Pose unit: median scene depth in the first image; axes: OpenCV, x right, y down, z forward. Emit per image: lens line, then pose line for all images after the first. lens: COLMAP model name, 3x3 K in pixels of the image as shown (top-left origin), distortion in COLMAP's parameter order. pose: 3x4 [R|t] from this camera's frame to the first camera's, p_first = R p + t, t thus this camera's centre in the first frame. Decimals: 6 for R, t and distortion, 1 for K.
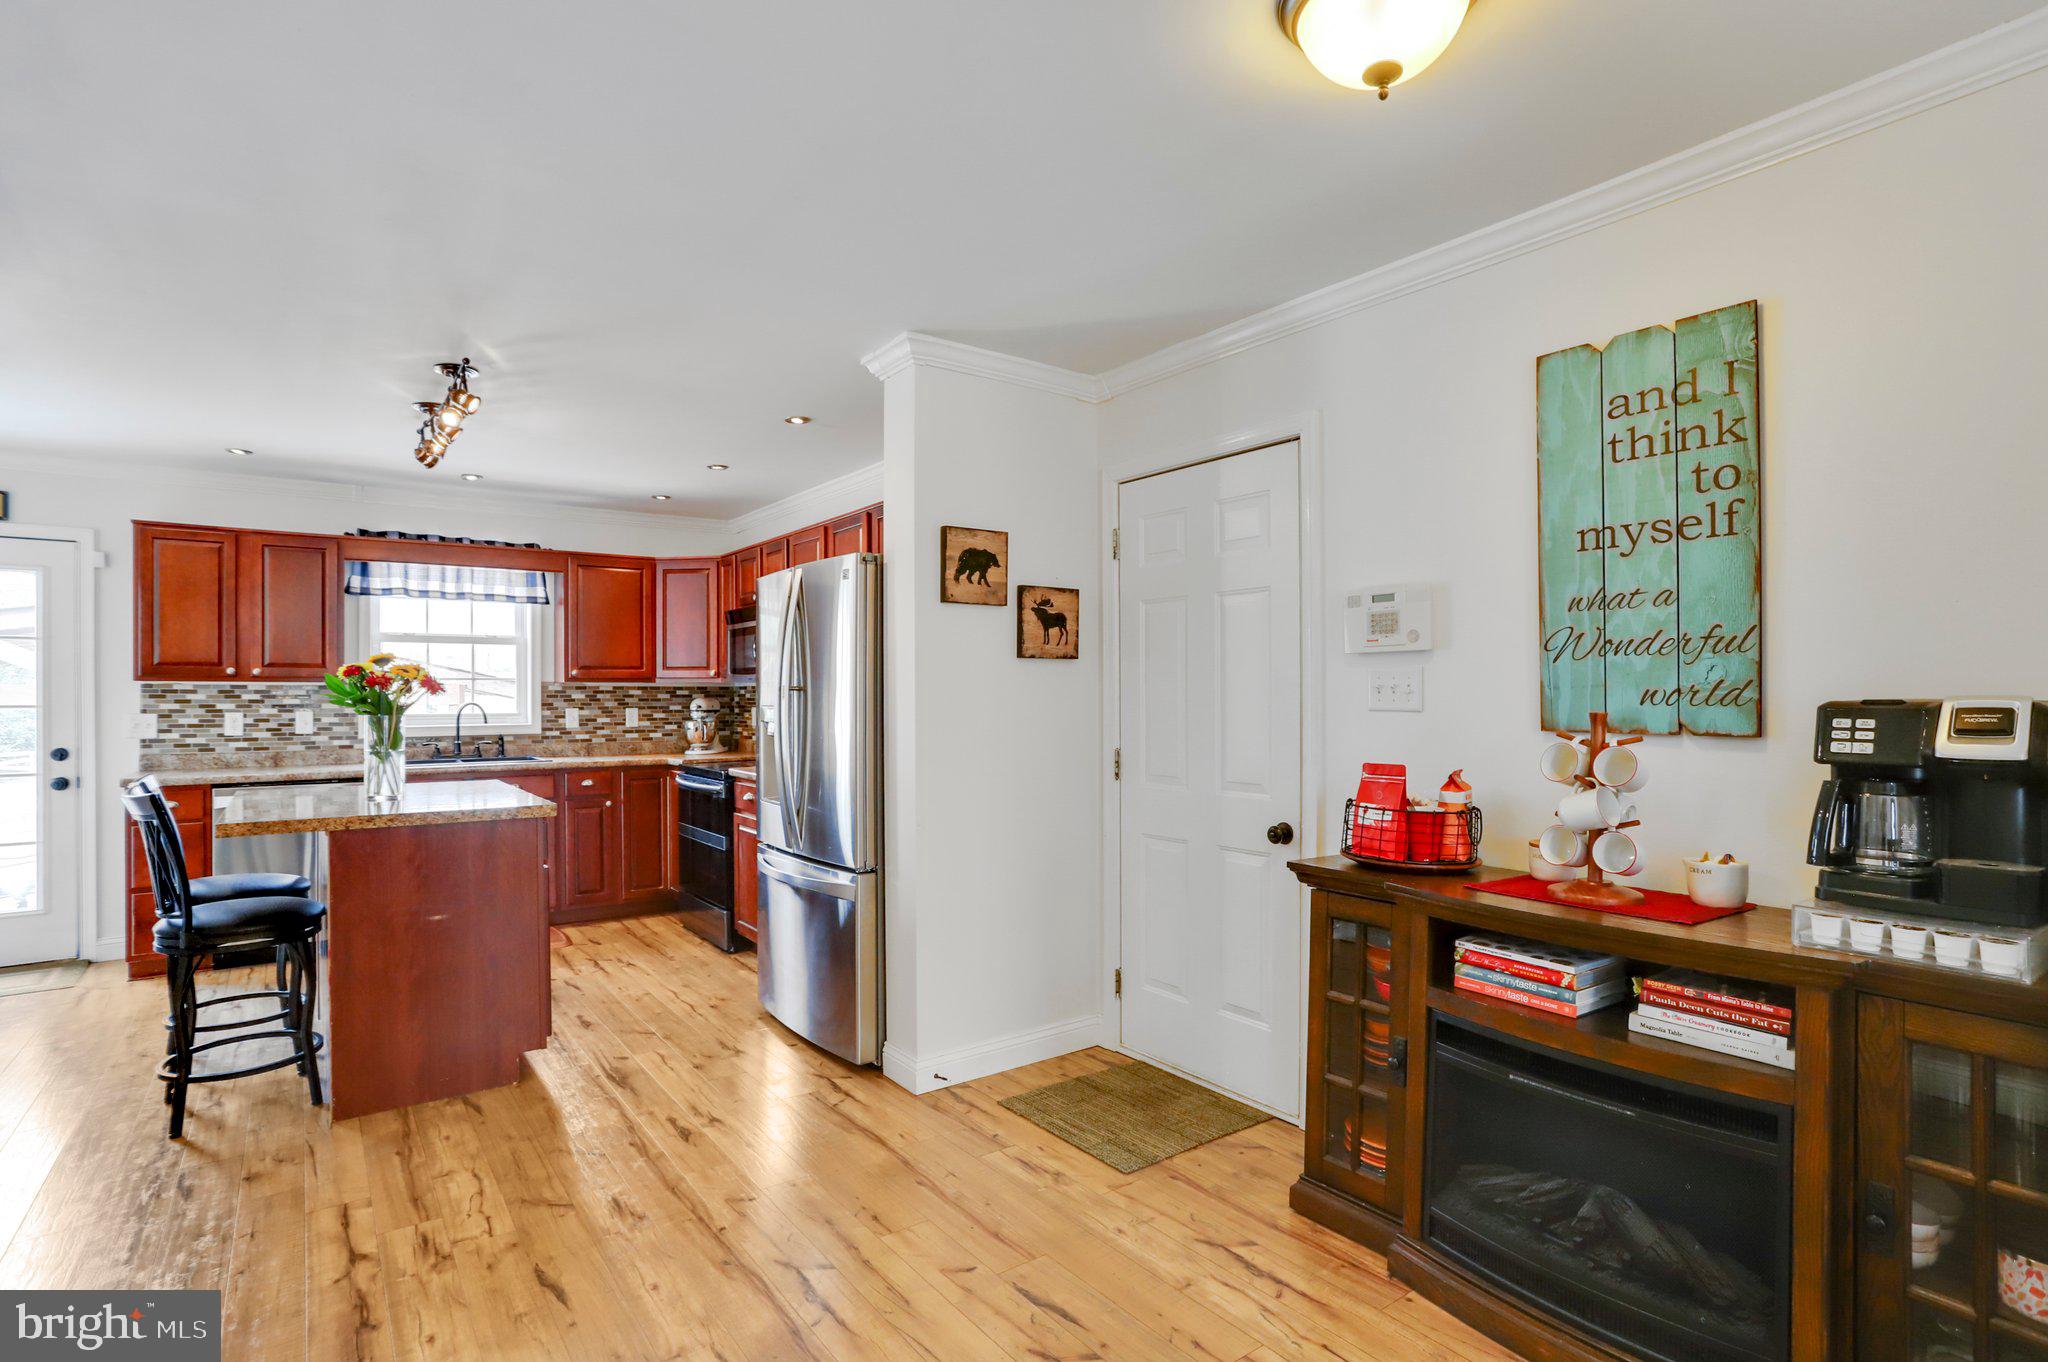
lens RADIAL K [[1019.2, 0, 1027.6], [0, 1019.2, 693.1], [0, 0, 1]] dist [-0.018910, 0.011211]
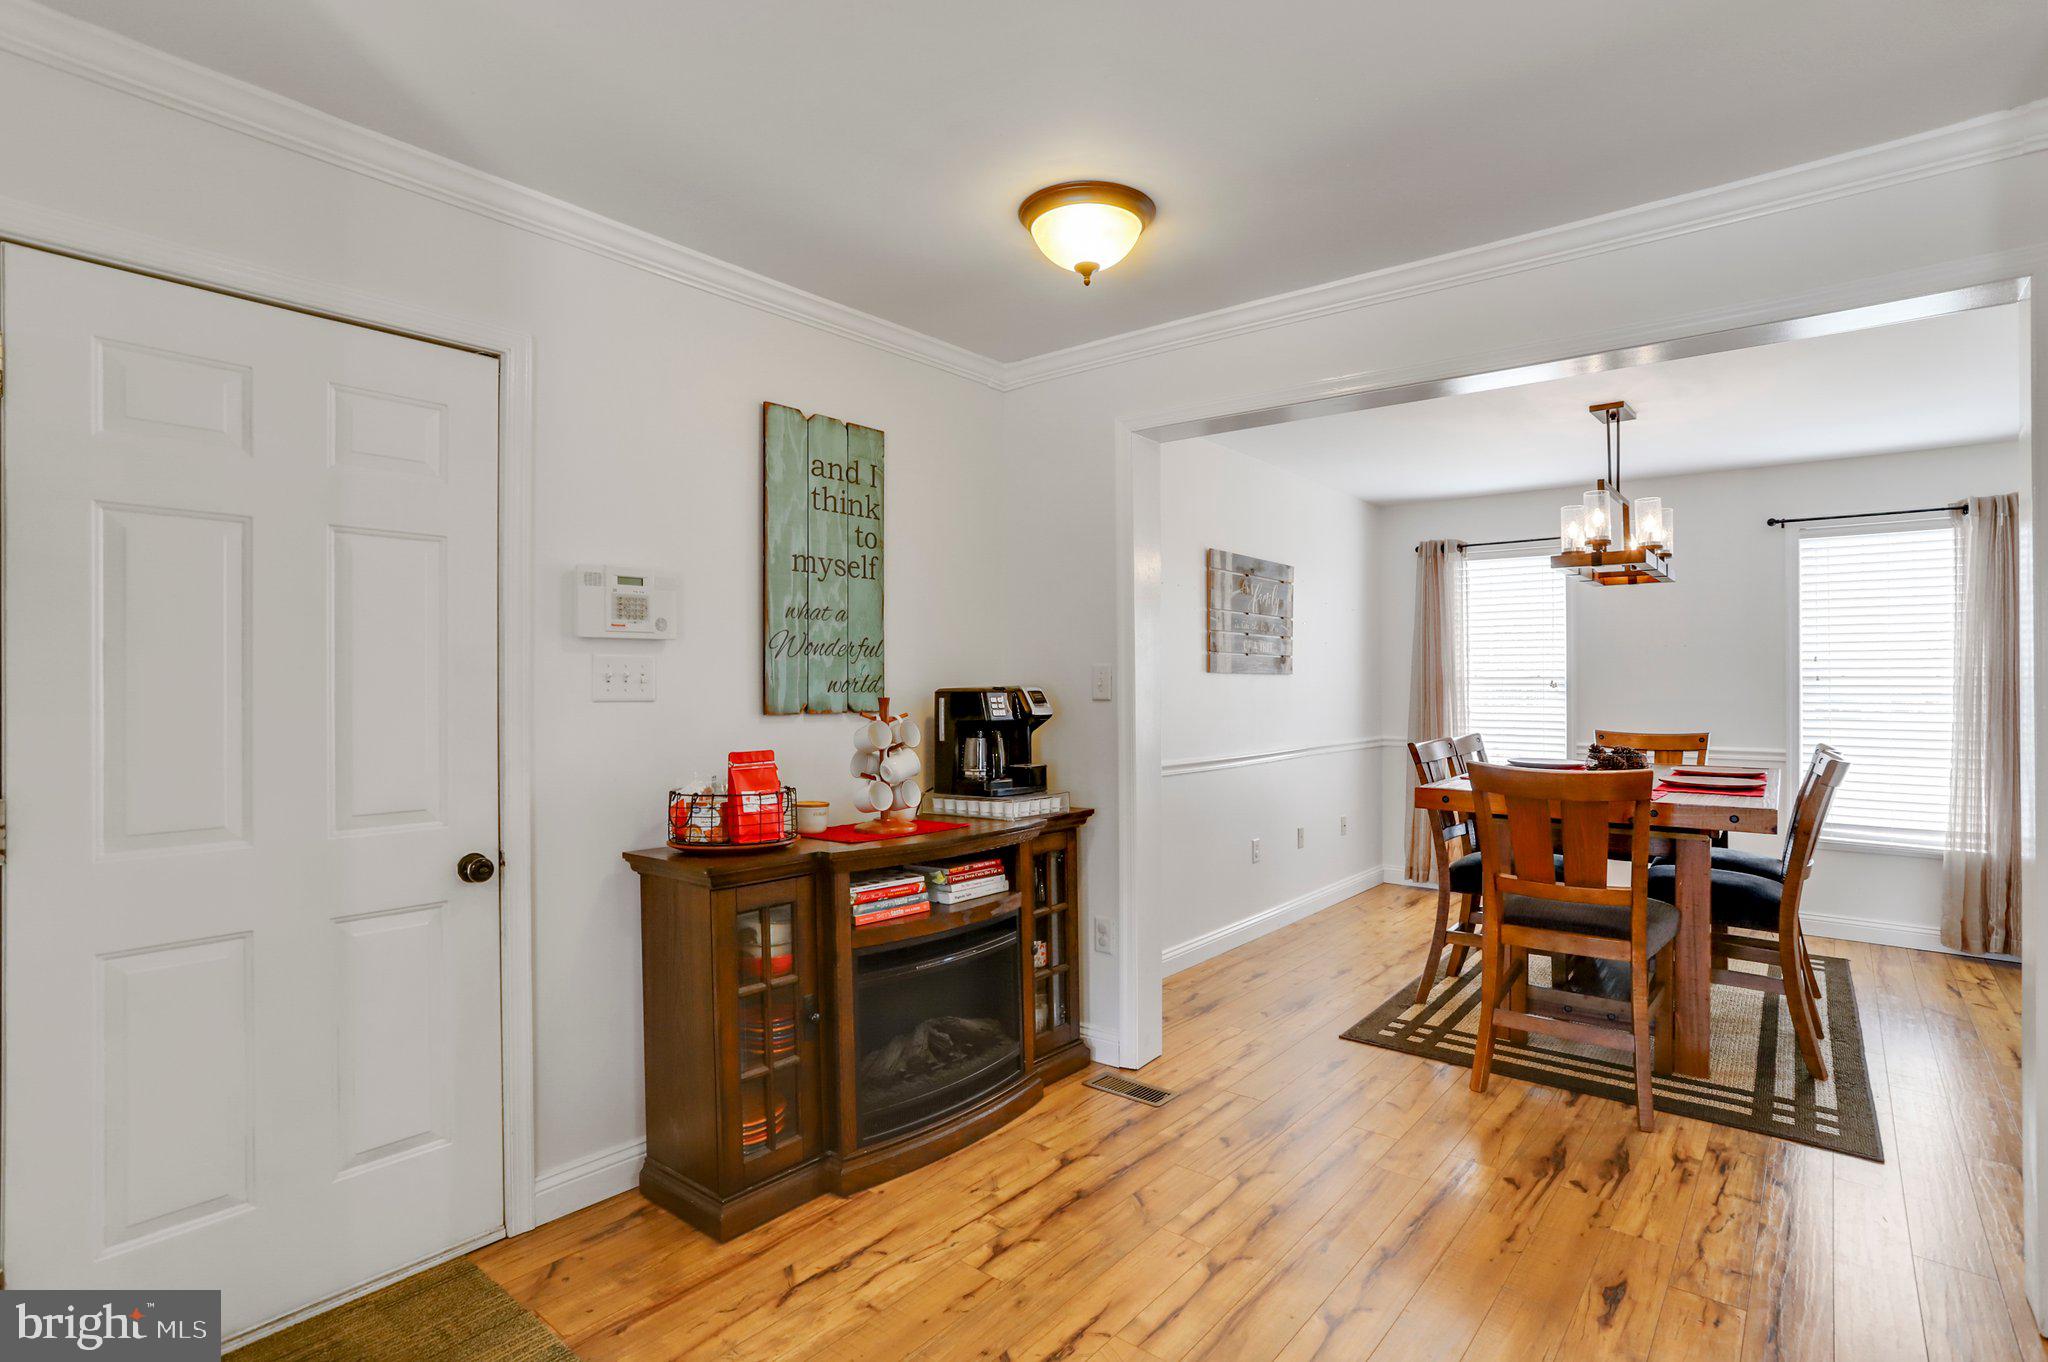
lens RADIAL K [[1019.2, 0, 1023.9], [0, 1019.2, 679.3], [0, 0, 1]] dist [-0.018910, 0.011211]
pose [[-0.245060, 0.003517, 0.969502, -0.369948], [-0.002919, 0.999986, -0.004366, -0.000155], [-0.969504, -0.003900, -0.245046, 0.506924]]
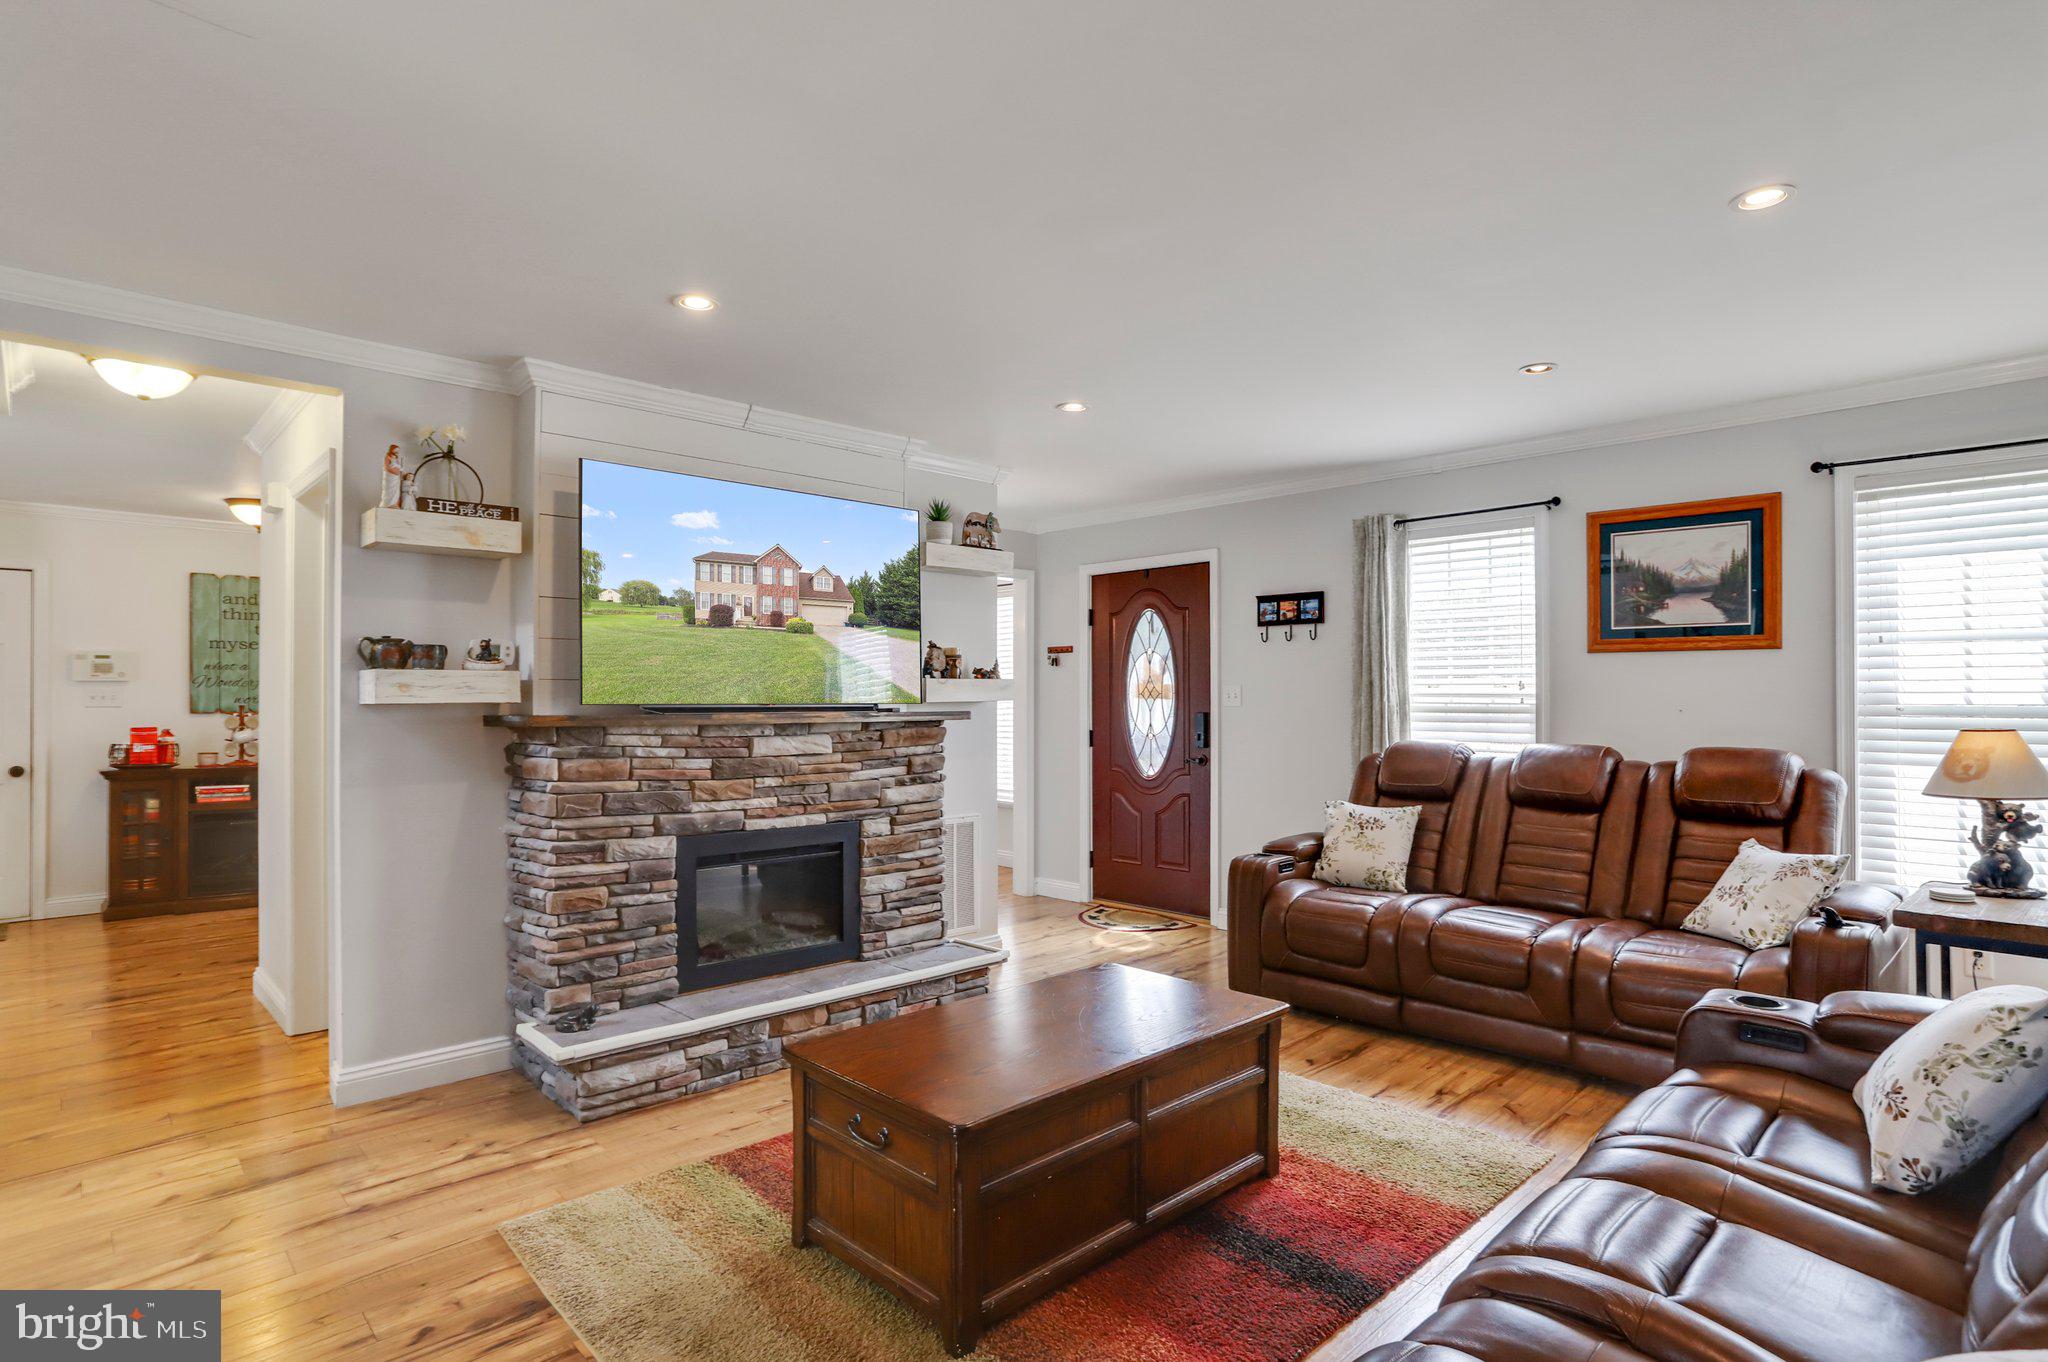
lens RADIAL K [[1100.4, 0, 1066.8], [0, 1100.4, 685.5], [0, 0, 1]] dist [-0.013136, 0.010666]
pose [[-0.151906, 0.011109, 0.988332, -1.358911], [0.001491, 0.999938, -0.011011, -0.000548], [-0.988394, -0.000199, -0.151914, -0.421274]]
